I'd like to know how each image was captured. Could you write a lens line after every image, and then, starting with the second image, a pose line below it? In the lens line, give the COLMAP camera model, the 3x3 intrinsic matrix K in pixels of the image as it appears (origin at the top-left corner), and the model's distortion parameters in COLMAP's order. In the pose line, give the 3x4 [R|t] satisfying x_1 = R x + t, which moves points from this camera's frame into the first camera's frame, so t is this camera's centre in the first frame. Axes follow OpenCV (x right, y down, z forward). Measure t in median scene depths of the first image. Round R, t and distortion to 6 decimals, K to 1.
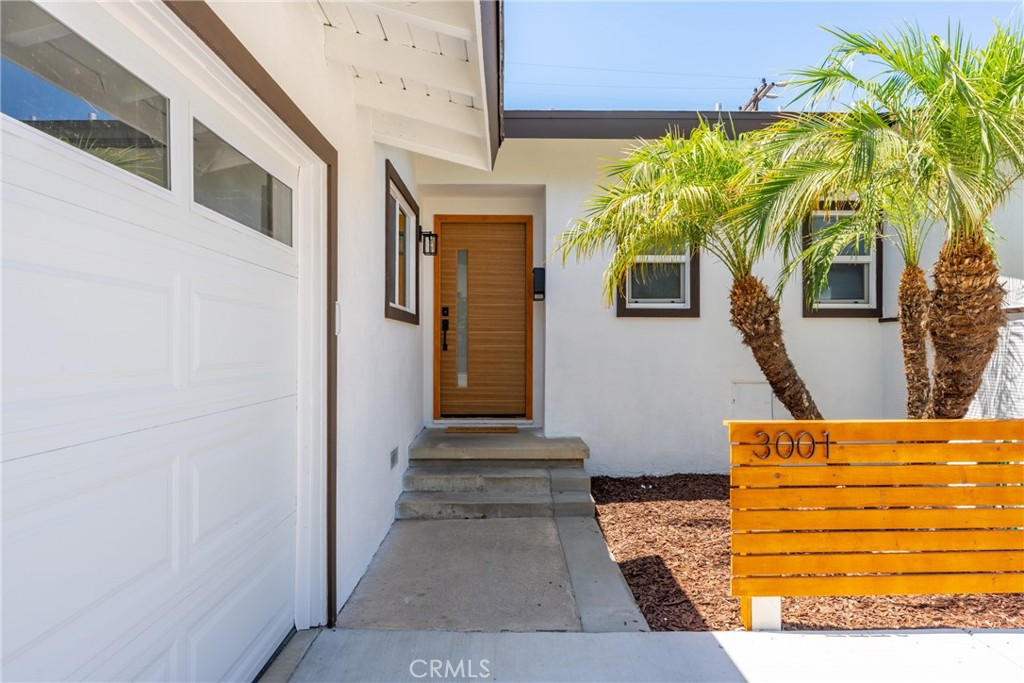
lens RADIAL K [[677.7, 0, 515.0], [0, 677.7, 349.8], [0, 0, 1]] dist [0.005552, -0.002796]
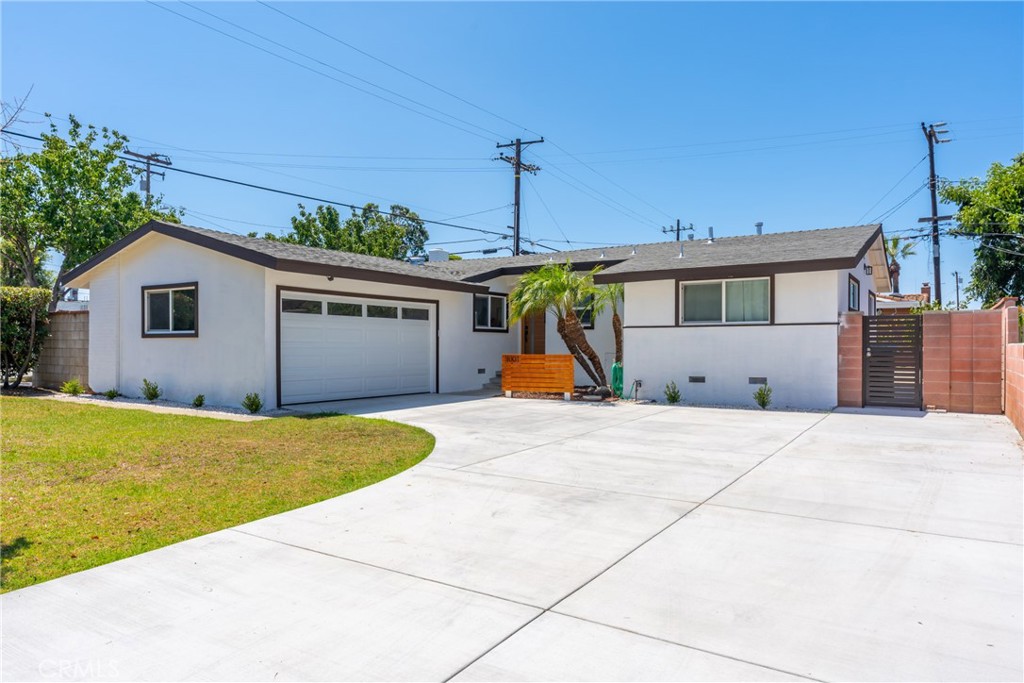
lens RADIAL K [[677.7, 0, 515.0], [0, 677.7, 349.8], [0, 0, 1]] dist [0.005552, -0.002796]
pose [[0.837839, 0.004121, -0.545902, 1.918537], [-0.004943, 0.999988, -0.000038, 0.048111], [0.545895, 0.002730, 0.837849, -1.890998]]
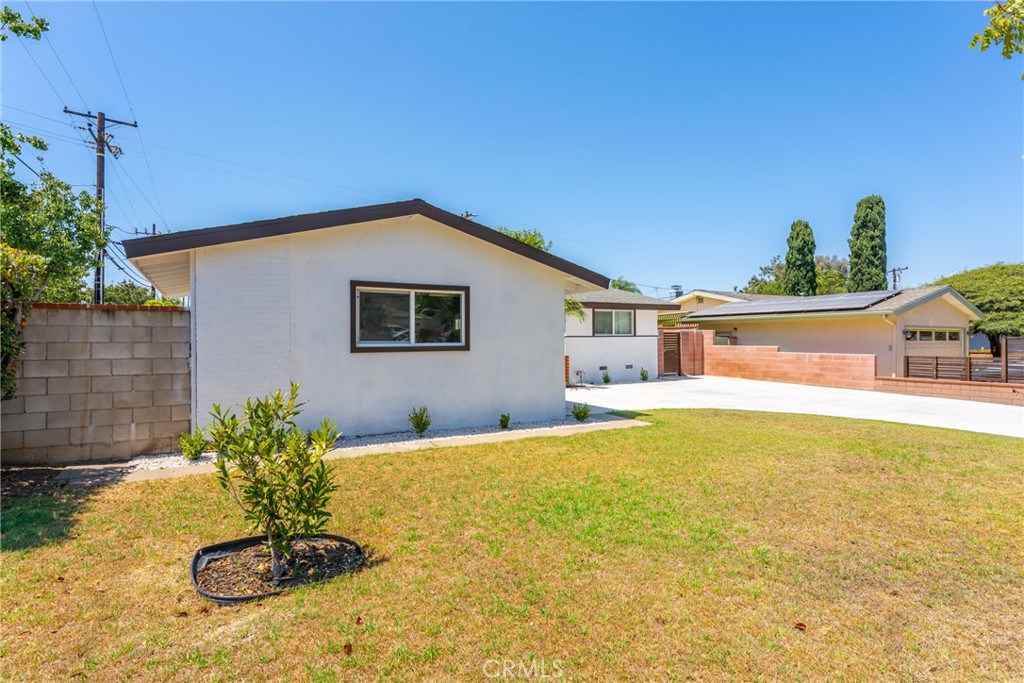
lens RADIAL K [[516.2, 0, 512.0], [0, 516.2, 341.5], [0, 0, 1]] dist [0.000898, 0.000274]
pose [[0.871049, -0.007432, 0.491140, -1.291086], [0.008551, 0.999963, -0.000034, -0.024250], [-0.491122, 0.004229, 0.871080, -1.944250]]
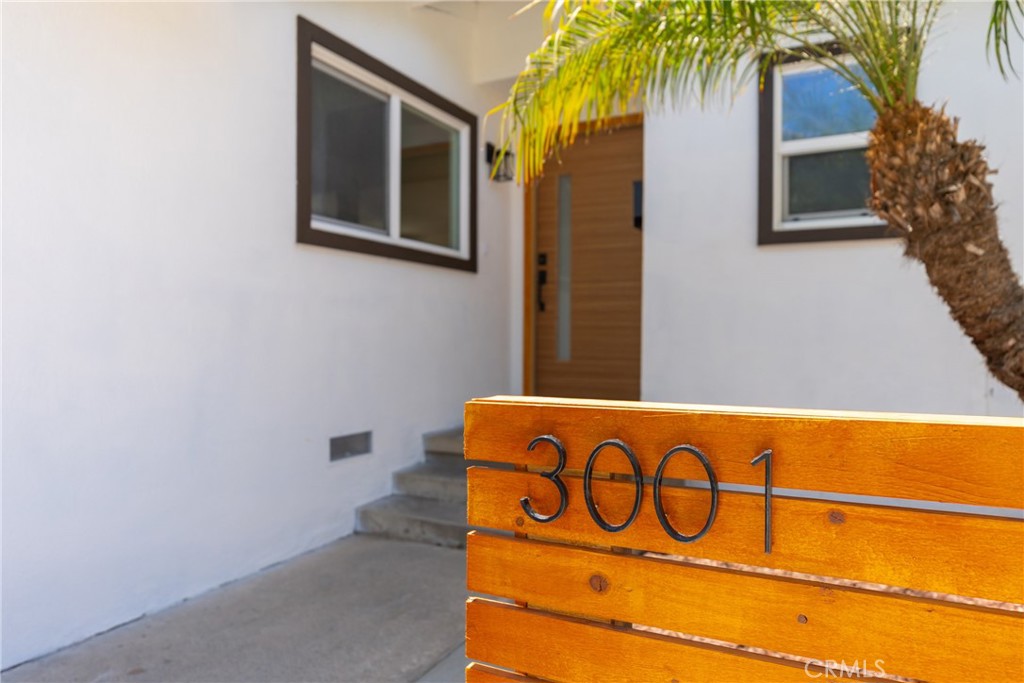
lens RADIAL K [[677.7, 0, 515.0], [0, 677.7, 349.8], [0, 0, 1]] dist [0.005552, -0.002796]
pose [[0.879539, 0.009061, -0.475741, 0.316366], [-0.005034, 0.999940, 0.009739, 0.050376], [0.475801, -0.006171, 0.879531, 0.457411]]
